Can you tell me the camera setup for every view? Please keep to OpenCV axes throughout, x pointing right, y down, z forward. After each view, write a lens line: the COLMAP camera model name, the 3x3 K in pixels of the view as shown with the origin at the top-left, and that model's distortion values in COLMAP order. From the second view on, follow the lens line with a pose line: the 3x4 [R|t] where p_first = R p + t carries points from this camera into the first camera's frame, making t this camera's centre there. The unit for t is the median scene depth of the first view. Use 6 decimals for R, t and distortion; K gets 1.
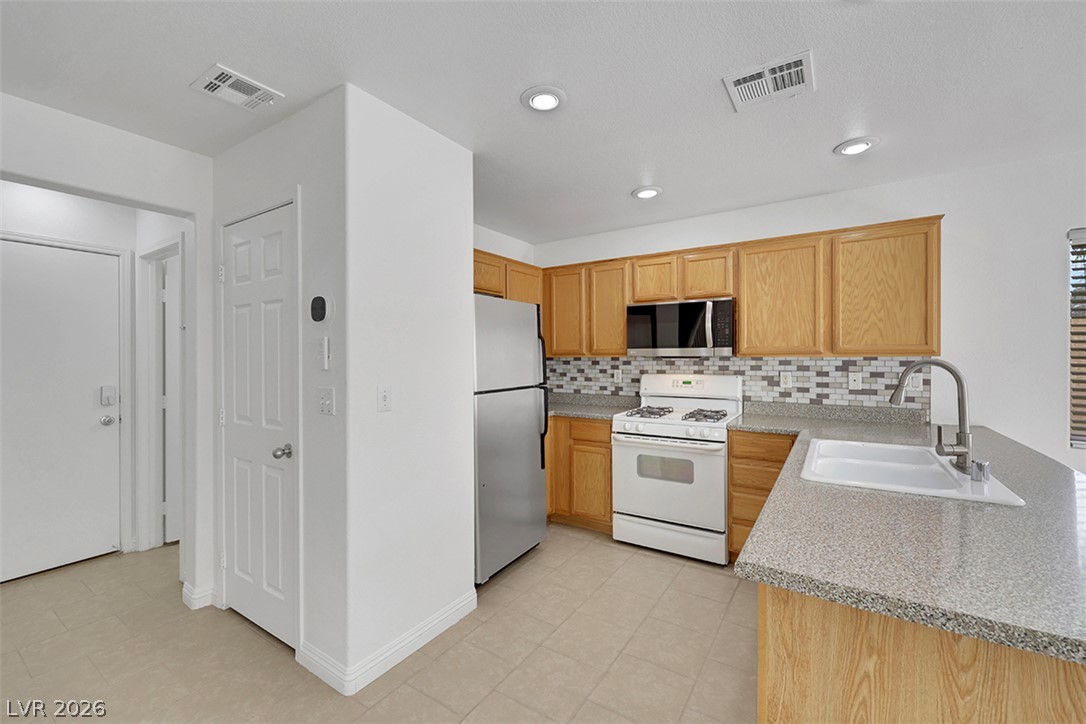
lens RADIAL K [[448.9, 0, 541.9], [0, 448.9, 360.3], [0, 0, 1]] dist [-0.000622, 0.000572]
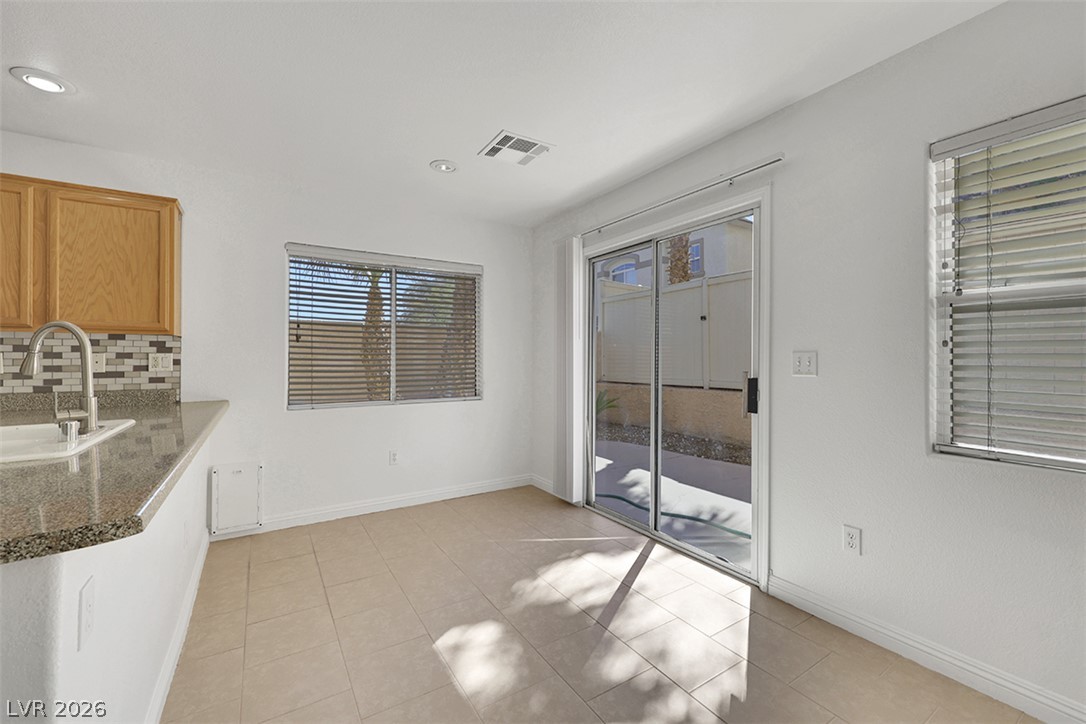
lens RADIAL K [[448.9, 0, 541.3], [0, 448.9, 354.9], [0, 0, 1]] dist [-0.000622, 0.000572]
pose [[0.404100, 0.010622, 0.914653, 0.234786], [0.006234, 0.999877, -0.014366, 0.047416], [-0.914694, 0.011507, 0.403984, -0.157094]]
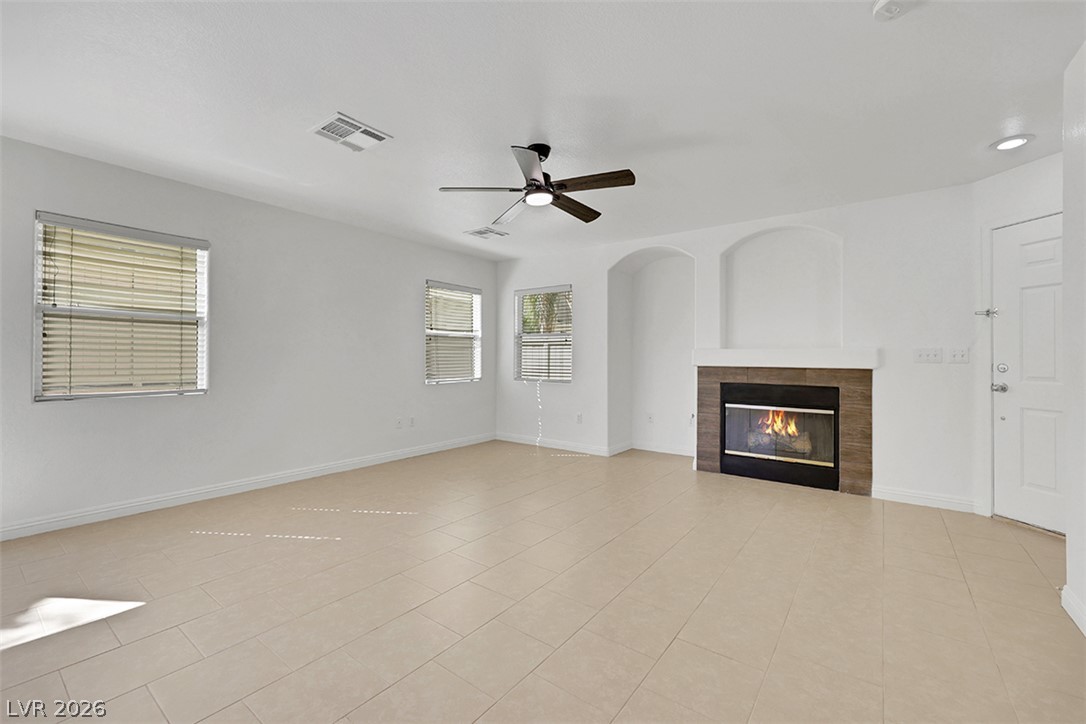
lens RADIAL K [[448.9, 0, 534.5], [0, 448.9, 355.6], [0, 0, 1]] dist [-0.000622, 0.000572]
pose [[-0.998820, -0.002445, 0.048496, -0.109724], [-0.002126, 0.999976, 0.006632, 0.062936], [-0.048511, 0.006522, -0.998801, 0.487801]]
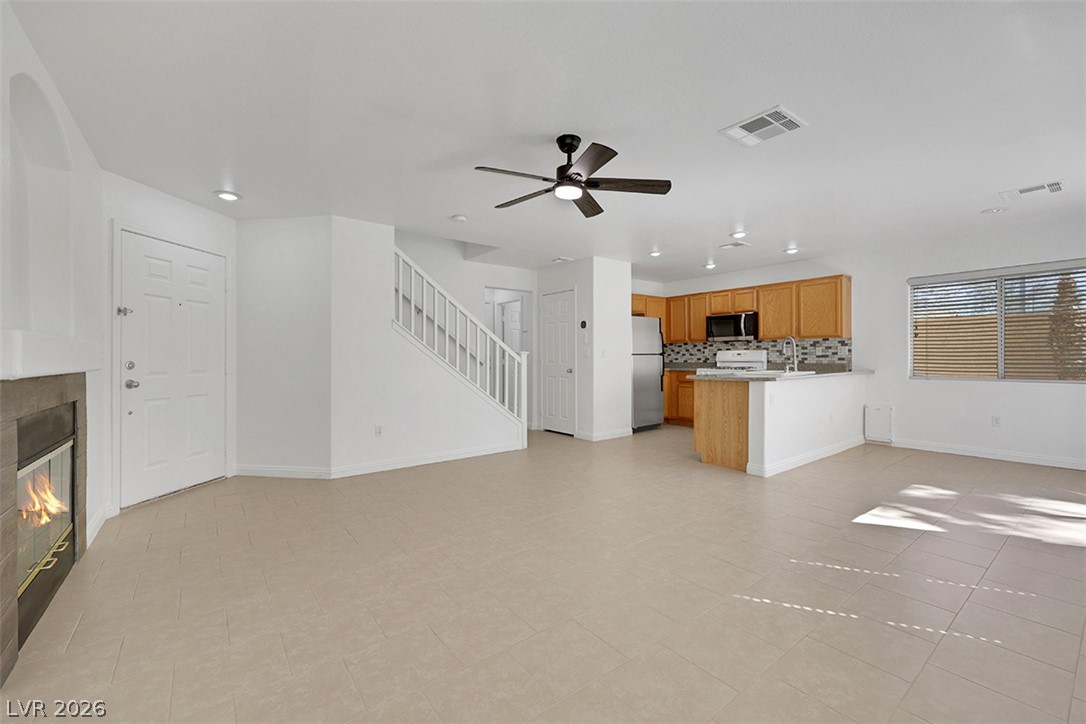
lens RADIAL K [[448.9, 0, 553.6], [0, 448.9, 361.5], [0, 0, 1]] dist [-0.000622, 0.000572]
pose [[0.952881, 0.000888, -0.303344, 0.163554], [0.000469, 0.999990, 0.004403, 0.081956], [0.303345, -0.004338, 0.952871, -1.279069]]
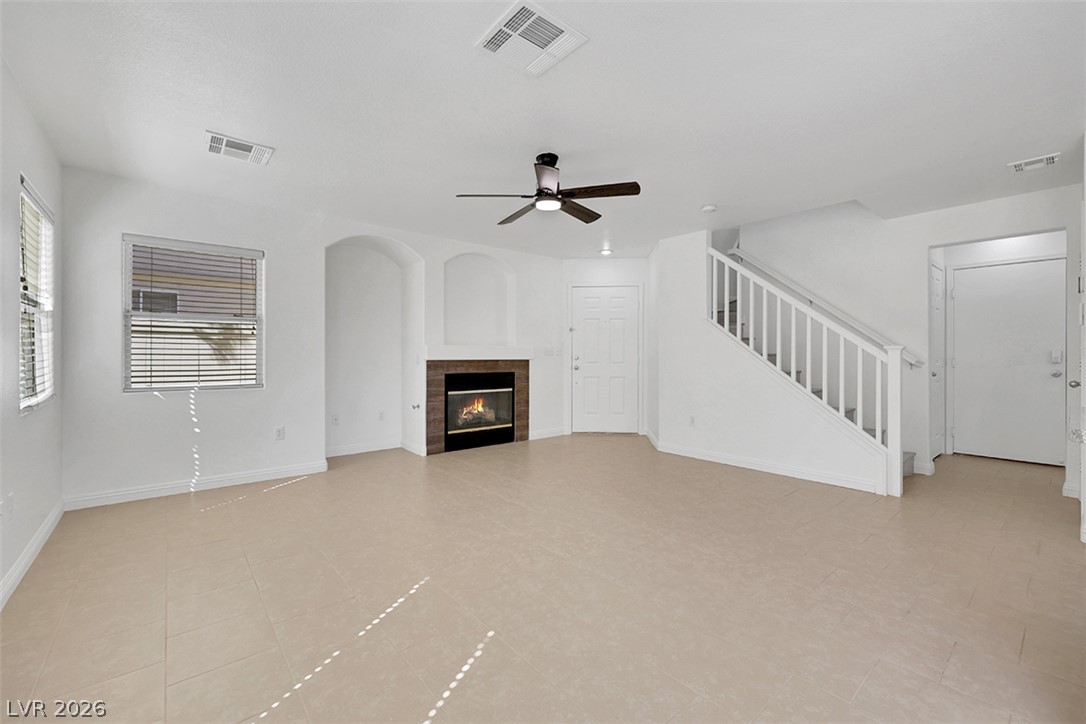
lens RADIAL K [[448.9, 0, 542.0], [0, 448.9, 356.7], [0, 0, 1]] dist [-0.000622, 0.000572]
pose [[-0.269059, 0.004536, -0.963113, 0.864821], [-0.009167, 0.999932, 0.007271, 0.077682], [0.963080, 0.010785, -0.268999, -0.179083]]
